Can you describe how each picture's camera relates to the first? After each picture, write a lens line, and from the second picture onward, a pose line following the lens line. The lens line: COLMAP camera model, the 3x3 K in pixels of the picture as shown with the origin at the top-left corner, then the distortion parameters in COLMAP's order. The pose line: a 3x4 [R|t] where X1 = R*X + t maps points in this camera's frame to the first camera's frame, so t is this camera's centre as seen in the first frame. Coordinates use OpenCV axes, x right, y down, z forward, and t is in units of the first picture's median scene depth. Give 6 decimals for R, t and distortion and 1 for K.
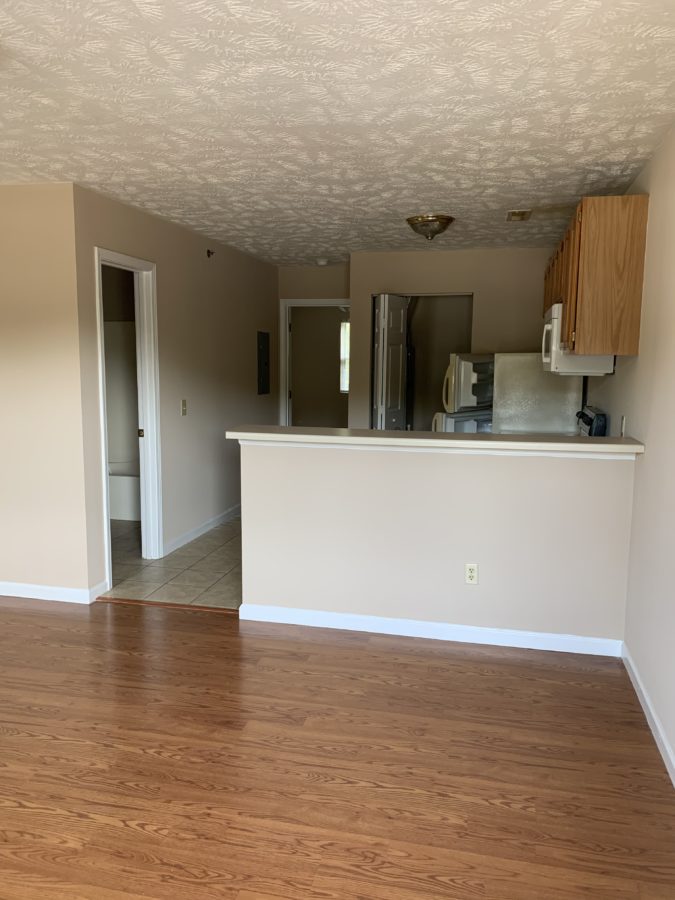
lens RADIAL K [[695.4, 0, 343.6], [0, 695.4, 452.1], [0, 0, 1]] dist [0.015271, -0.013974]
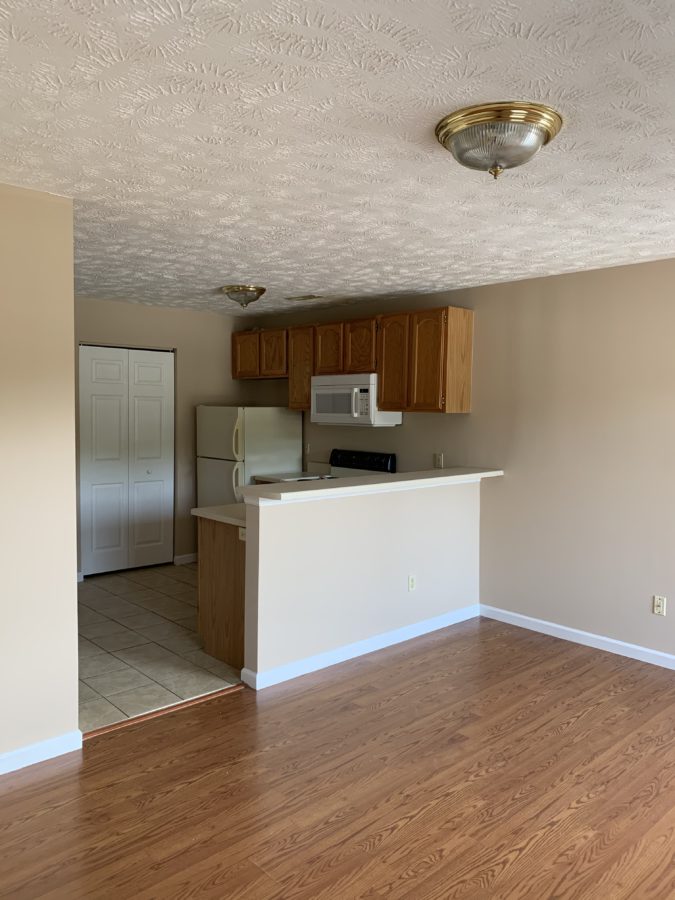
lens RADIAL K [[695.4, 0, 339.5], [0, 695.4, 449.9], [0, 0, 1]] dist [0.015271, -0.013974]
pose [[0.559475, -0.058337, 0.826792, -1.154748], [0.109012, 0.994034, -0.003629, -0.097240], [-0.821647, 0.092160, 0.562496, 0.454870]]
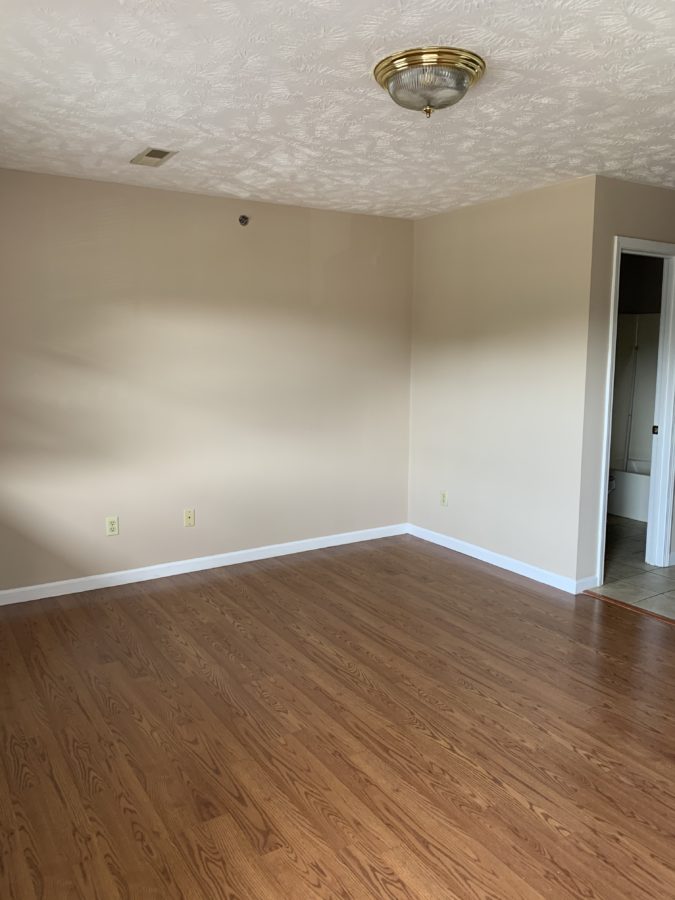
lens RADIAL K [[695.4, 0, 330.2], [0, 695.4, 445.4], [0, 0, 1]] dist [0.015271, -0.013974]
pose [[0.698908, 0.085613, -0.710069, 0.117449], [-0.090900, 0.995392, 0.030544, 0.007929], [0.709412, 0.043198, 0.703469, 0.050395]]
